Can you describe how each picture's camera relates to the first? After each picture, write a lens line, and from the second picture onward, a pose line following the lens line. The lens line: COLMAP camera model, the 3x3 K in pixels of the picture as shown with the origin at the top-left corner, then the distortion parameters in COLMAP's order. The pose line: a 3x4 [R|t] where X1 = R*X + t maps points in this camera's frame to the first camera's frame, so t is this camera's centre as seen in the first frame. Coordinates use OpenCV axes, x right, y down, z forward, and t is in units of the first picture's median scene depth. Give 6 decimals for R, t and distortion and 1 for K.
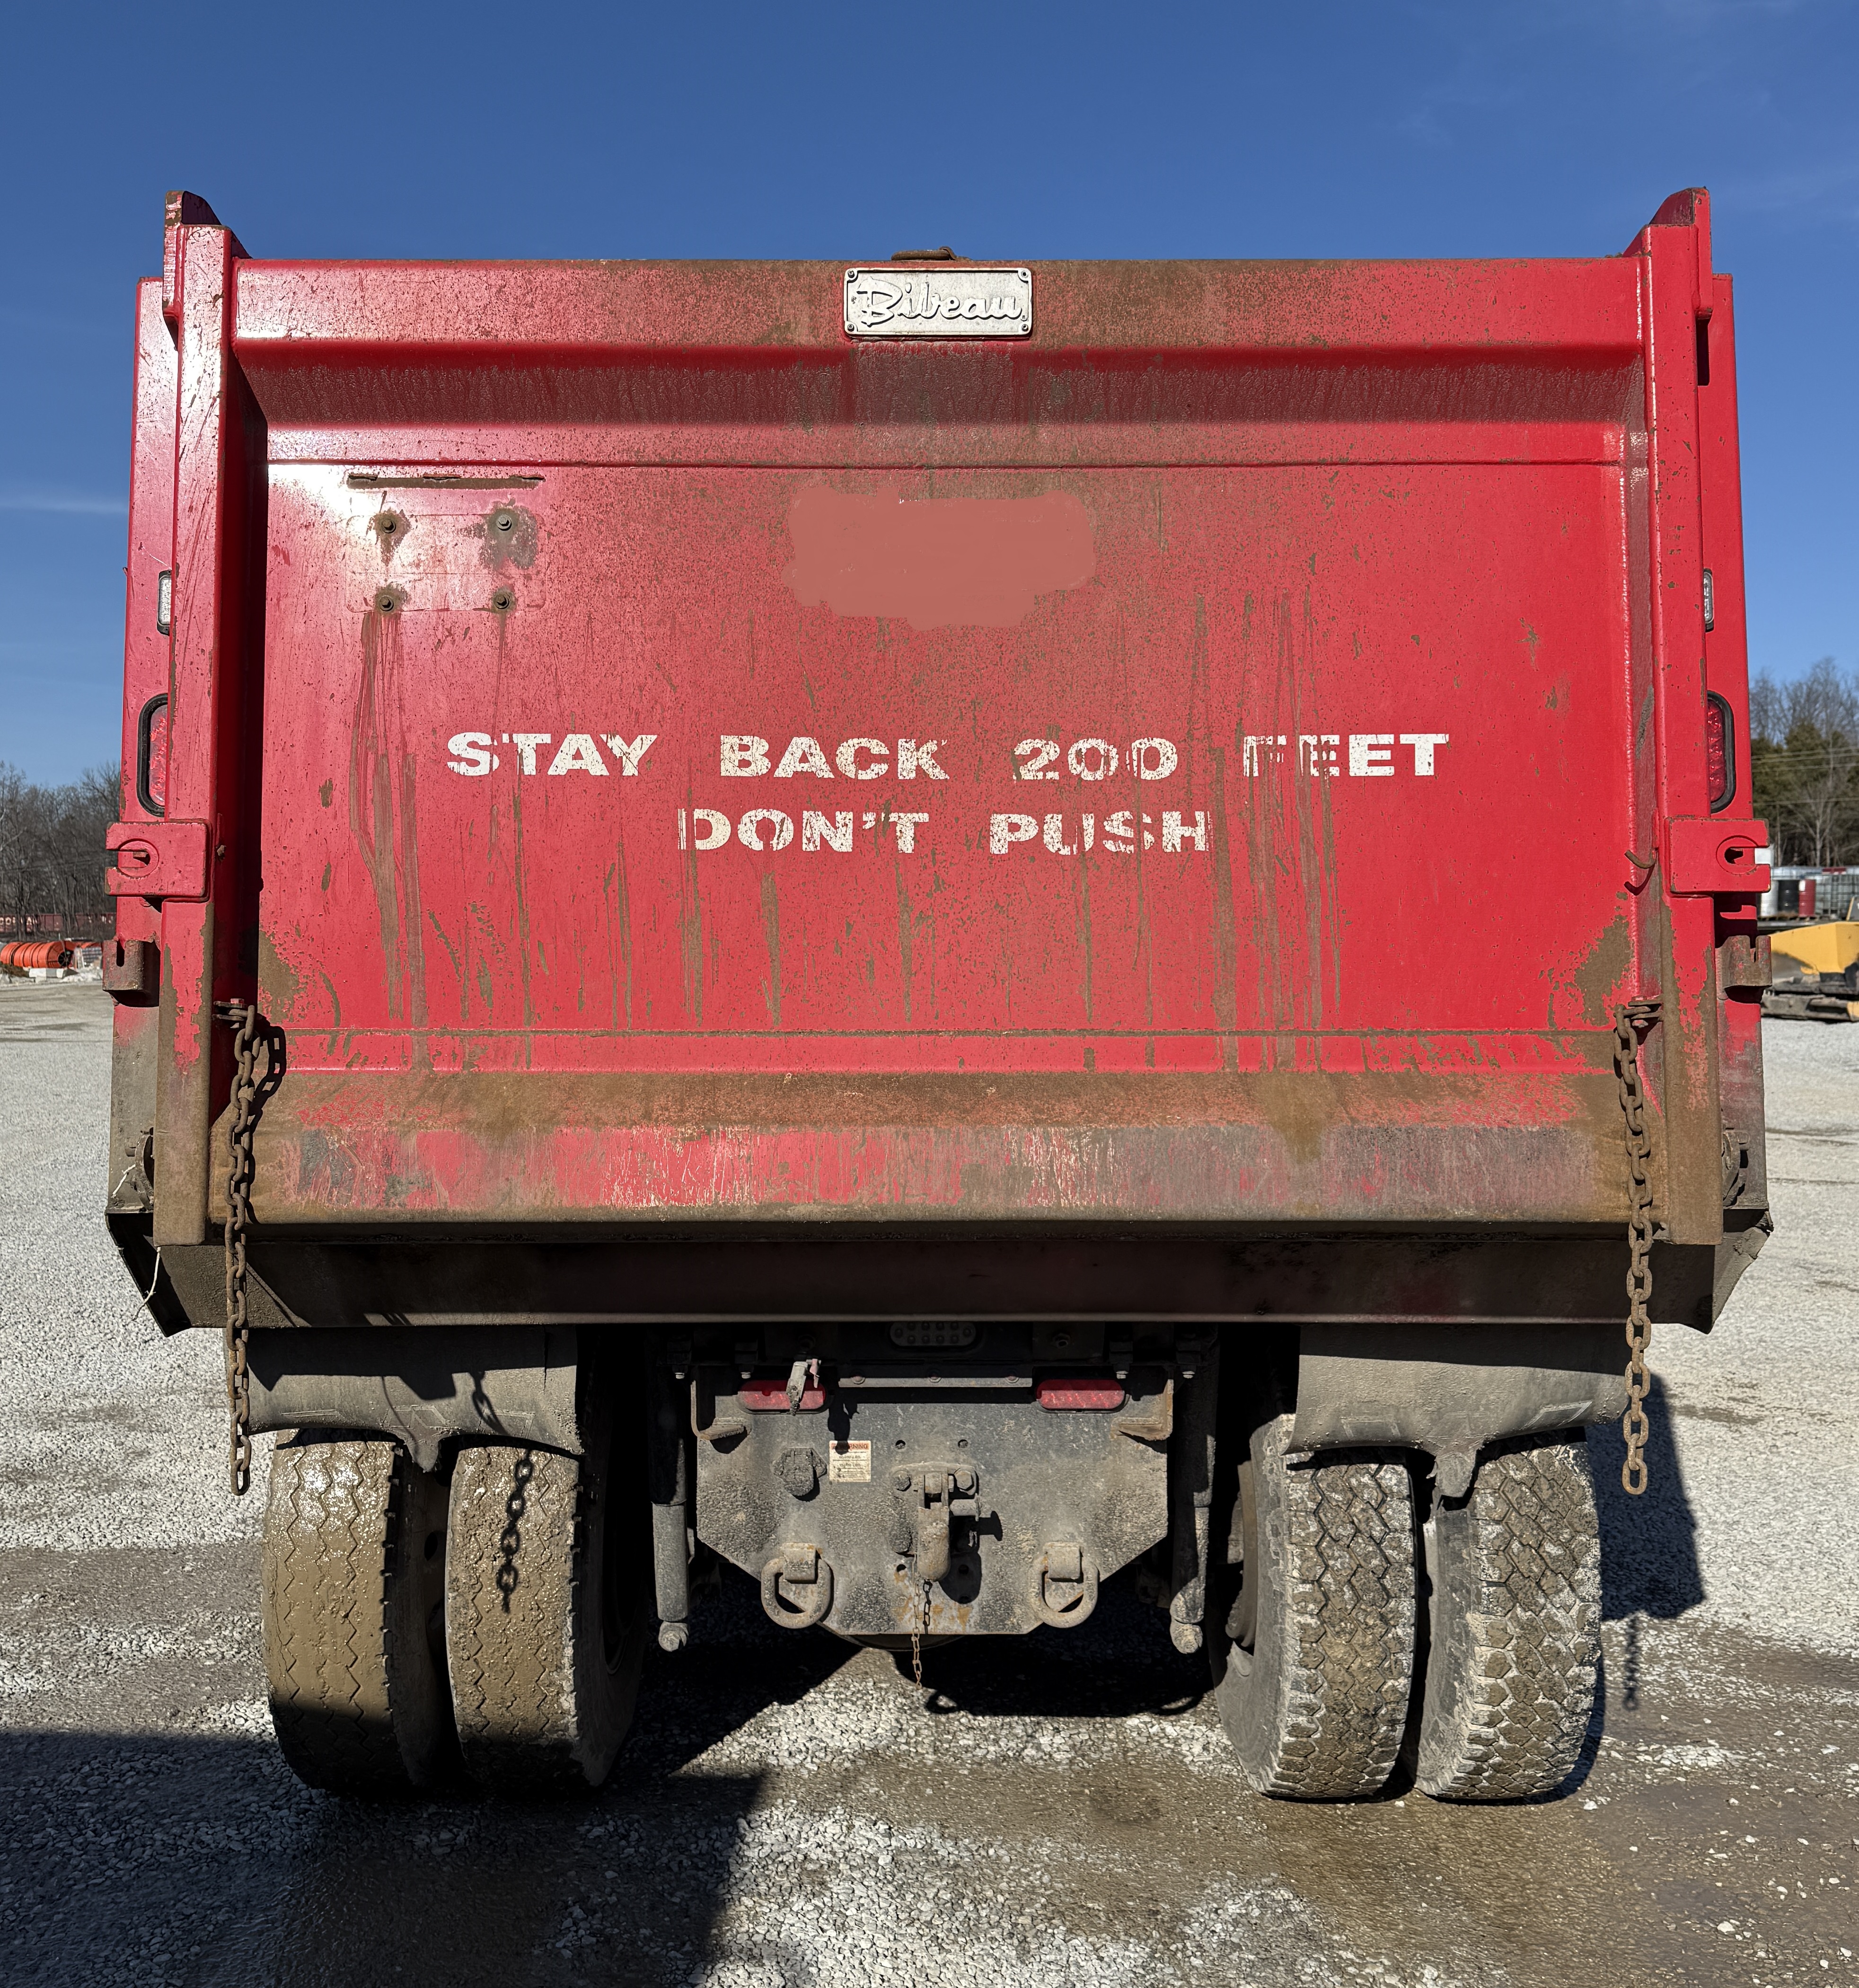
lens RADIAL K [[1901.9, 0, 929.5], [0, 1901.9, 994.0], [0, 0, 1]] dist [0.114217, -0.305582]
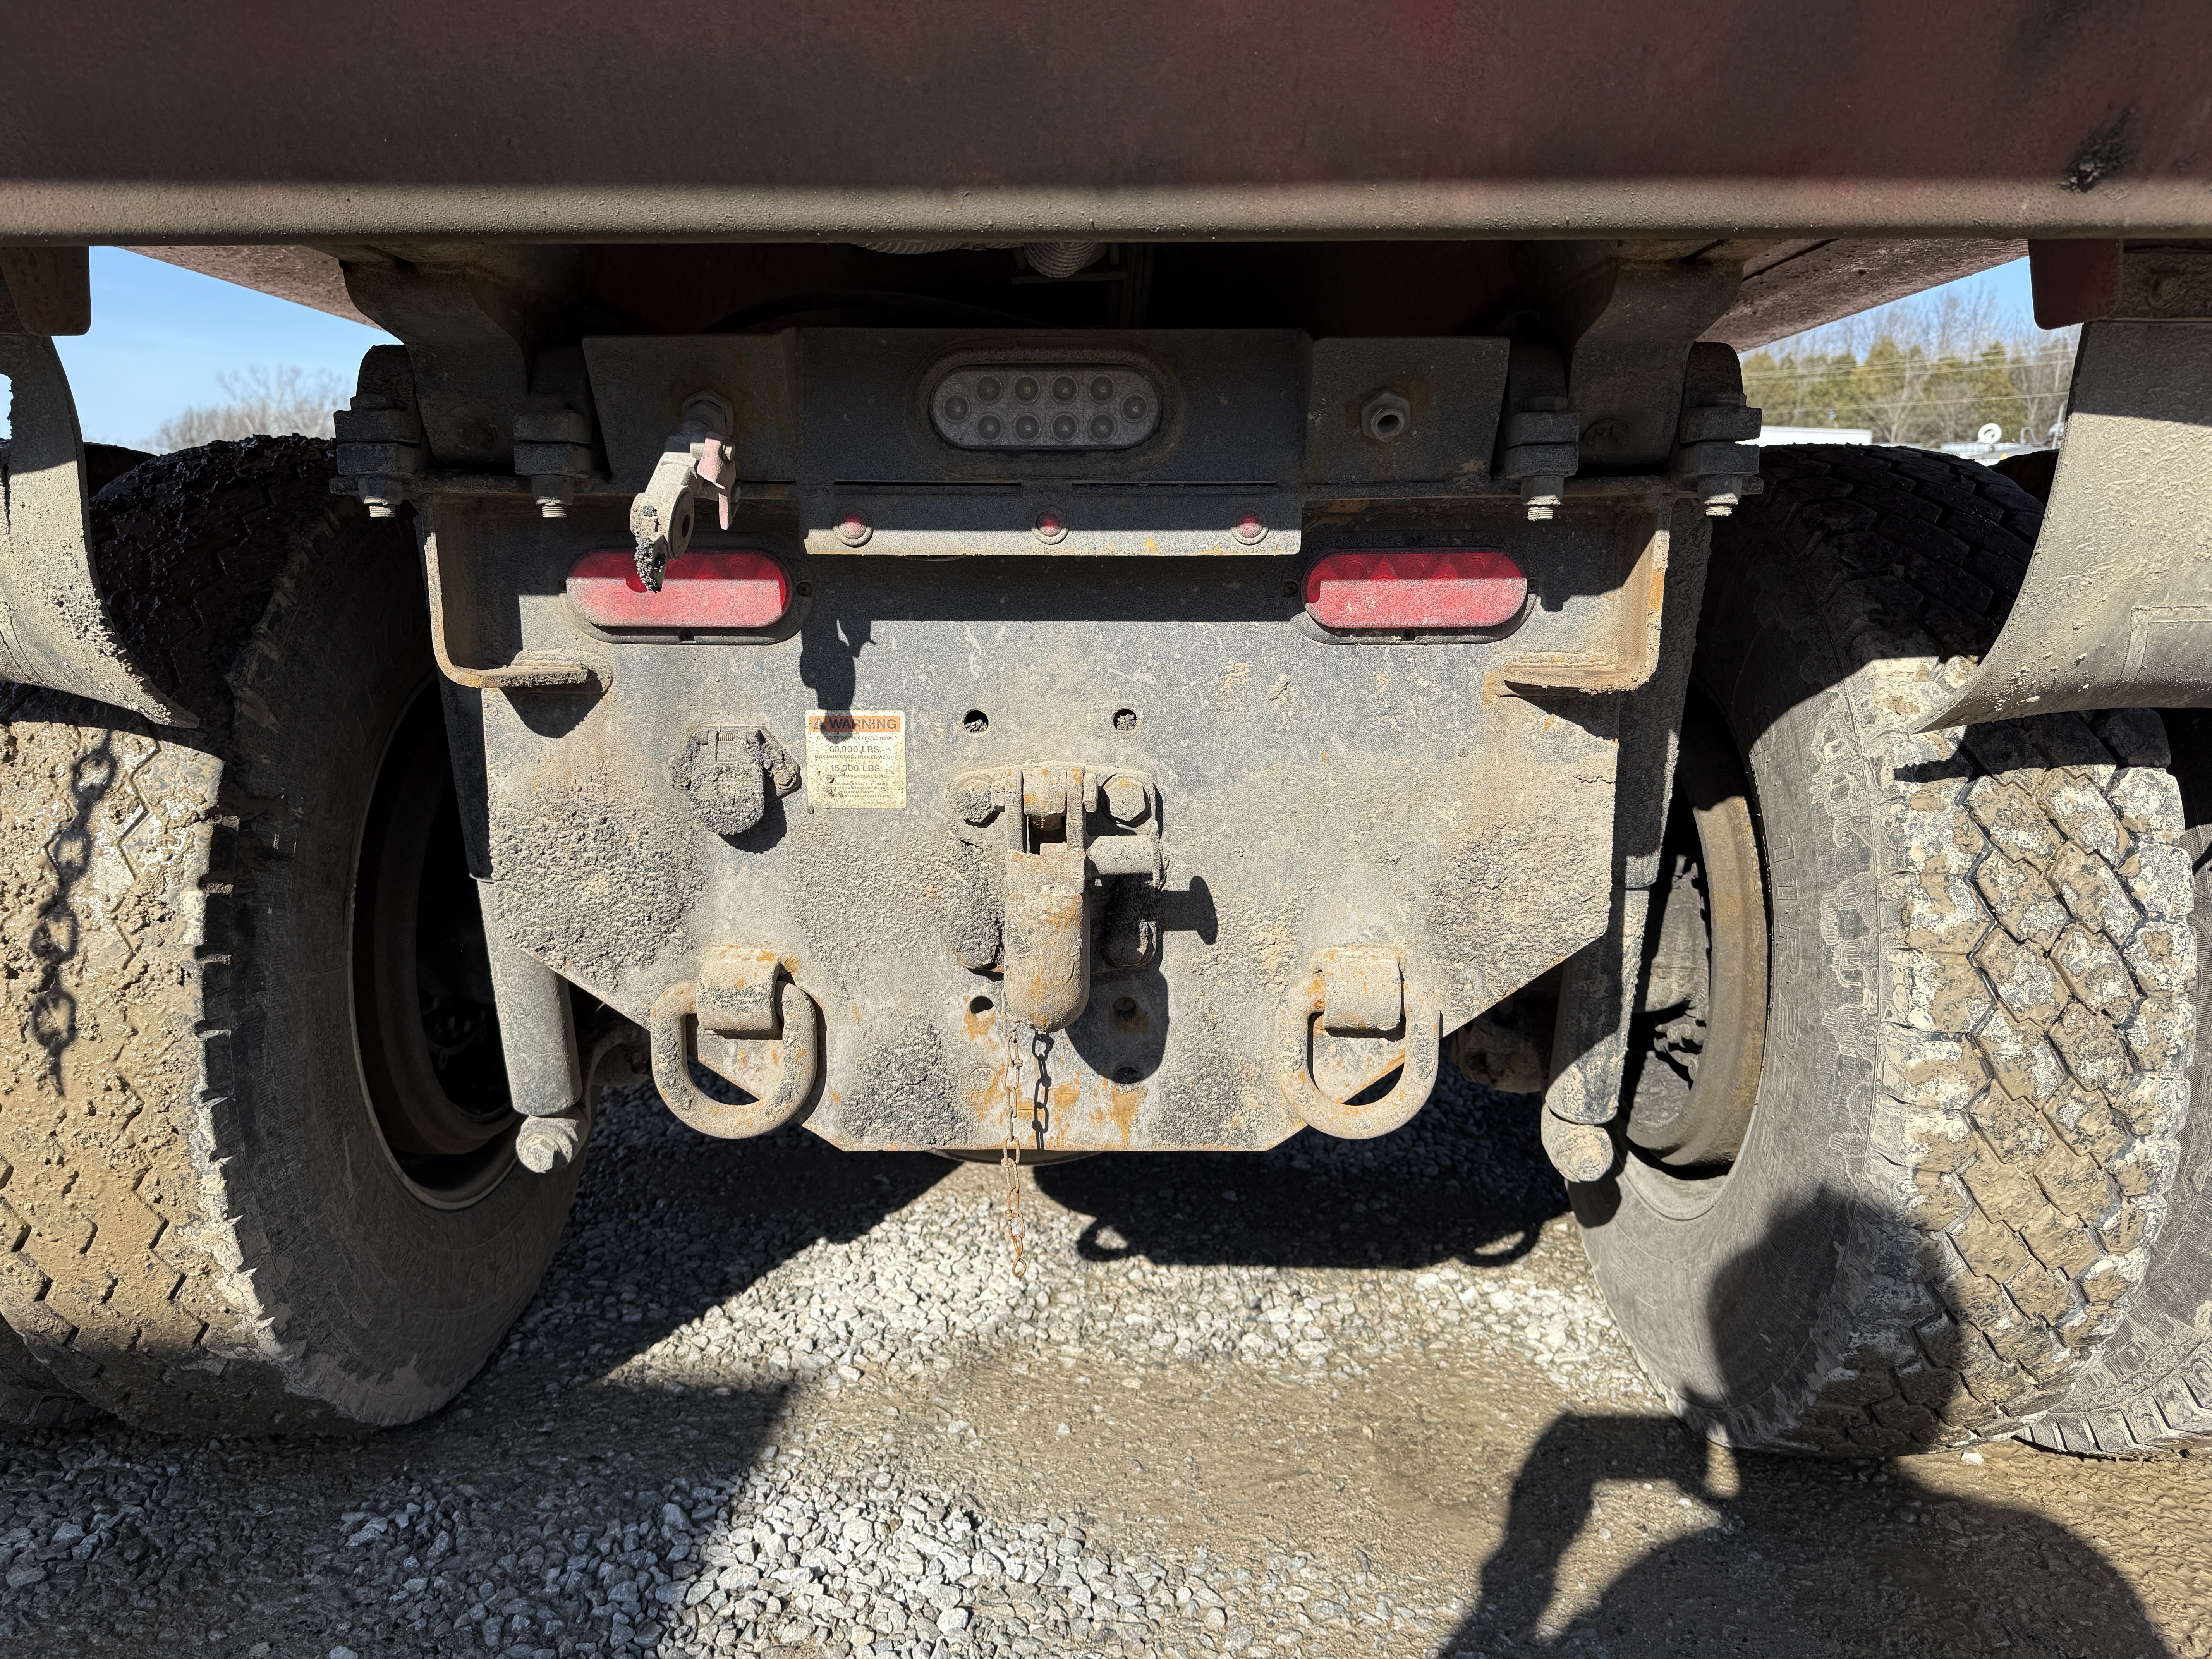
lens RADIAL K [[1566.9, 0, 1121.2], [0, 1566.9, 828.6], [0, 0, 1]] dist [0.063427, -0.155046]
pose [[0.999983, 0.003690, -0.004589, 0.018332], [-0.002964, 0.988806, 0.149178, 0.207558], [0.005088, -0.149162, 0.988800, 0.656935]]
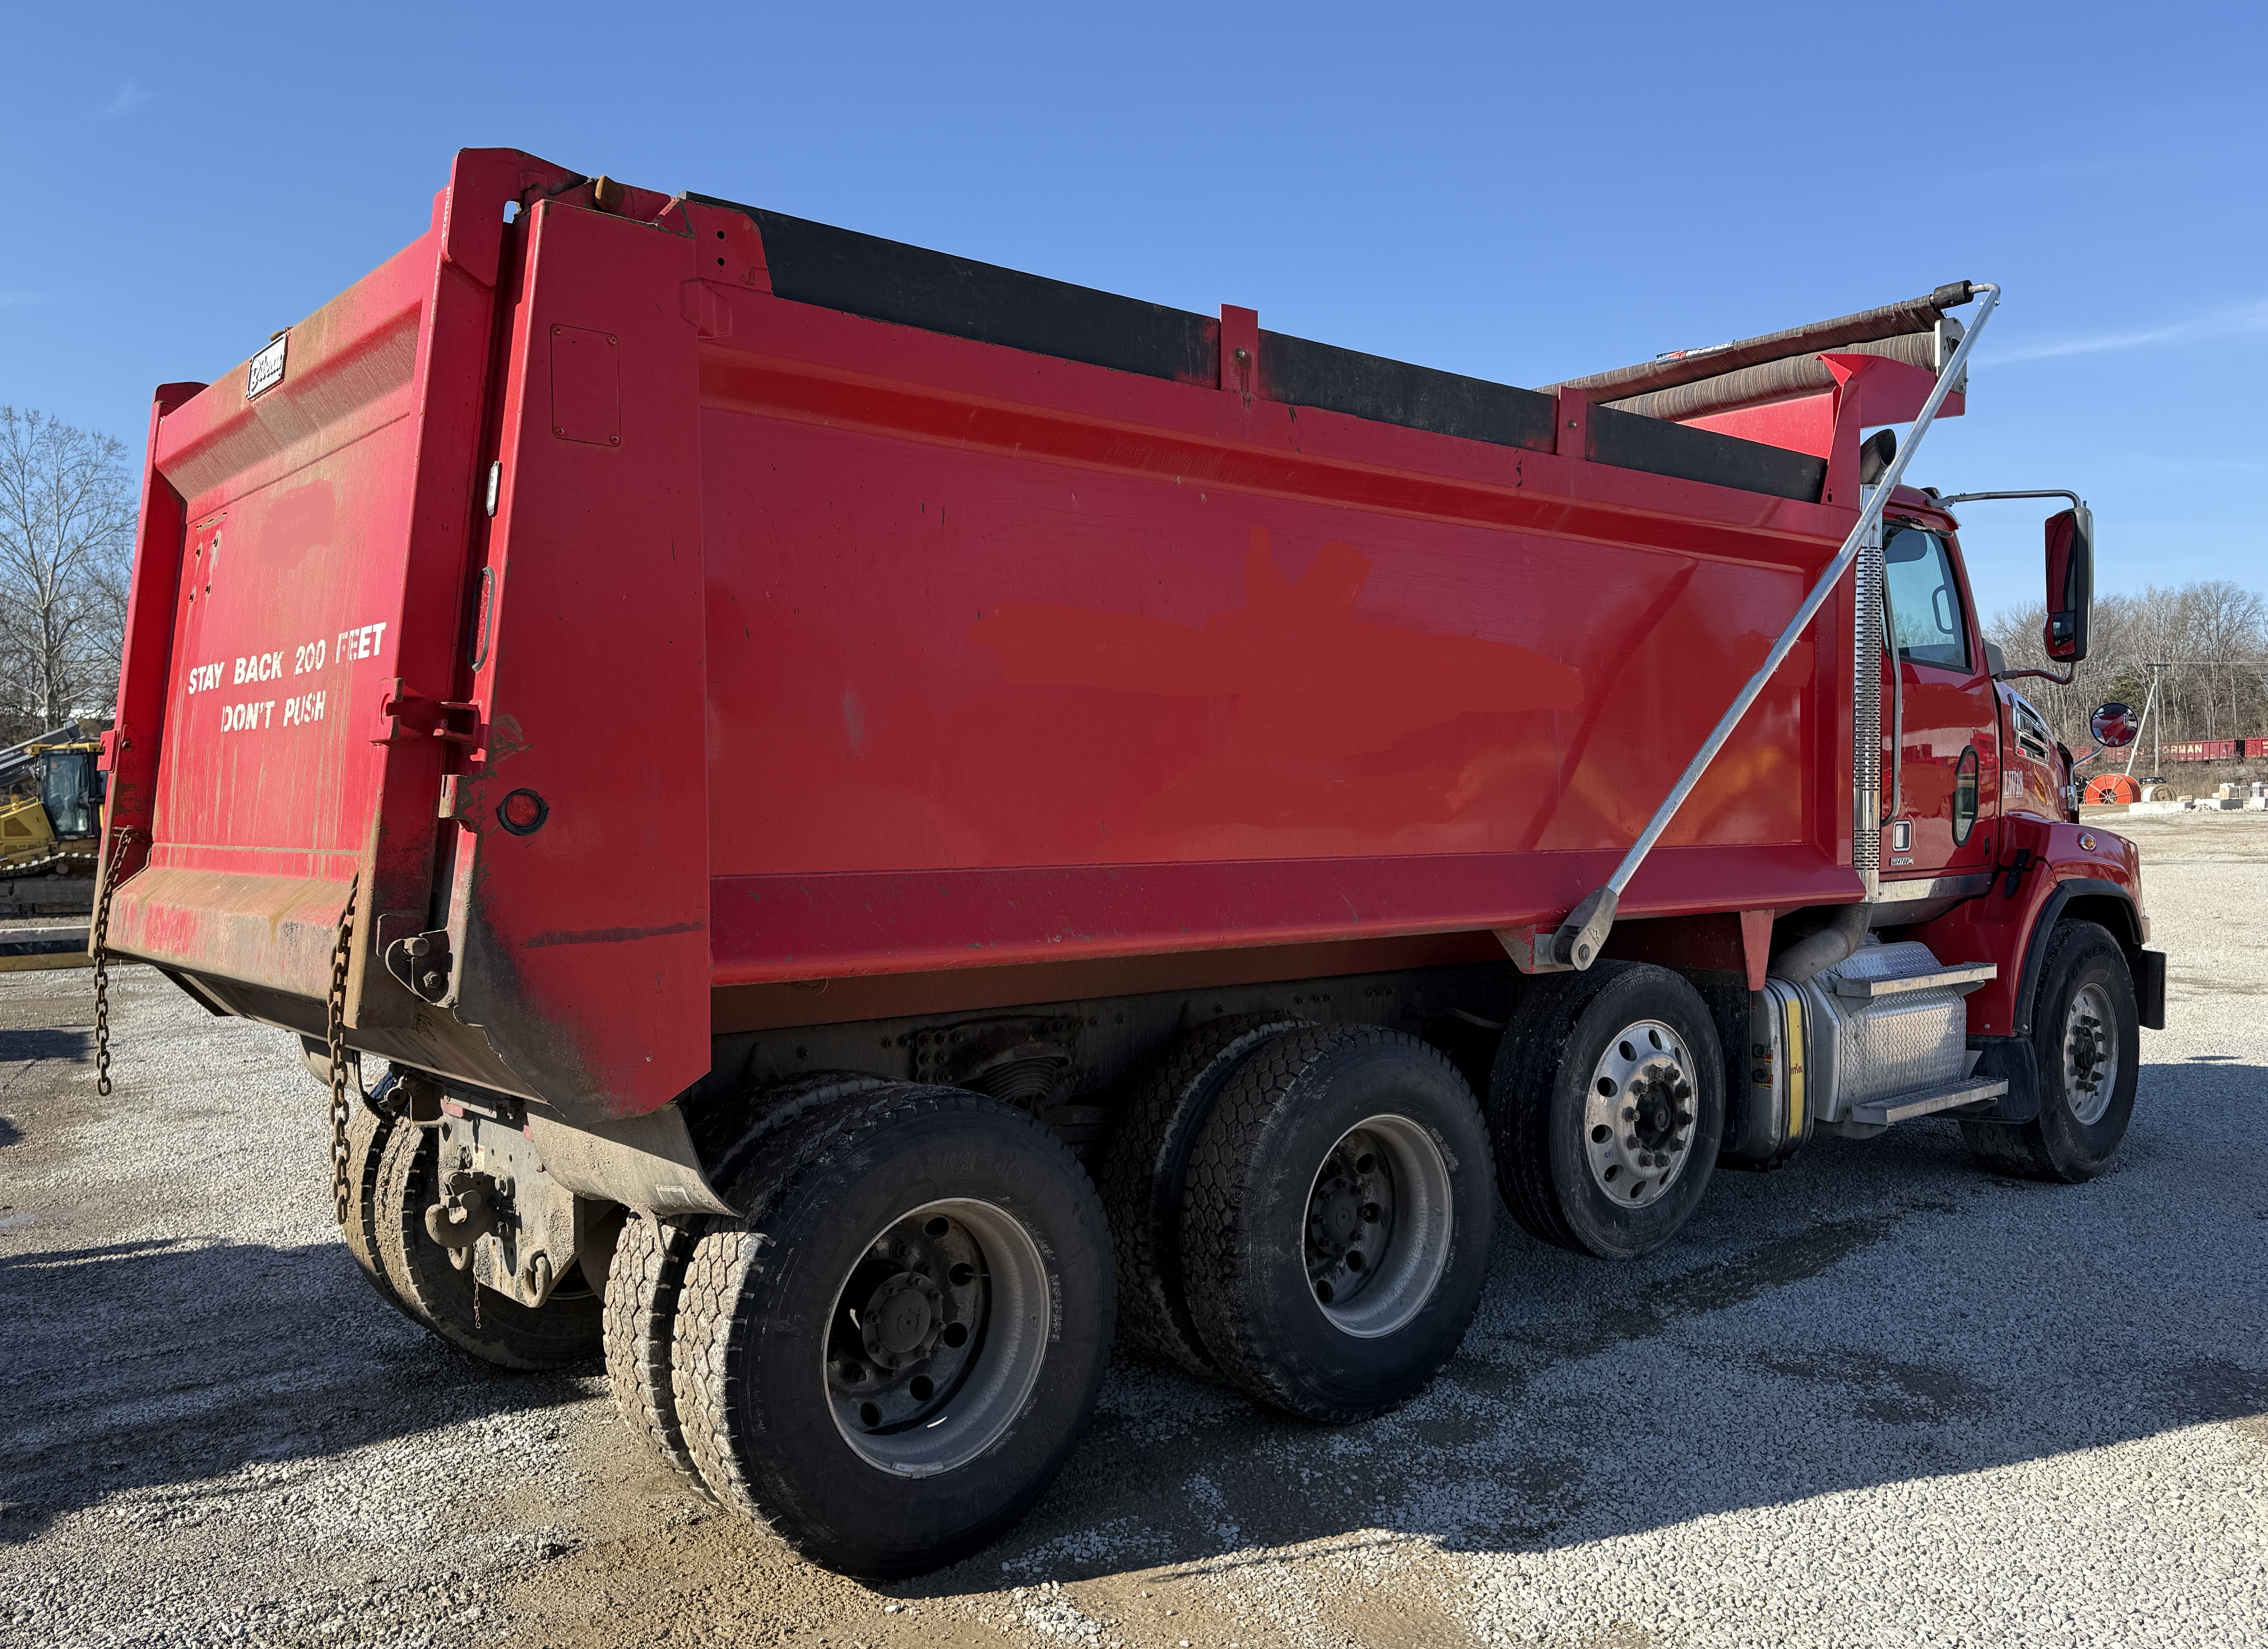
lens RADIAL K [[1819.1, 0, 1134.0], [0, 1819.1, 824.5], [0, 0, 1]] dist [-0.005242, -0.002323]
pose [[0.652984, 0.003890, -0.757362, 1.258782], [-0.002380, 0.999992, 0.003084, -0.004902], [0.757368, -0.000211, 0.652988, 0.492703]]
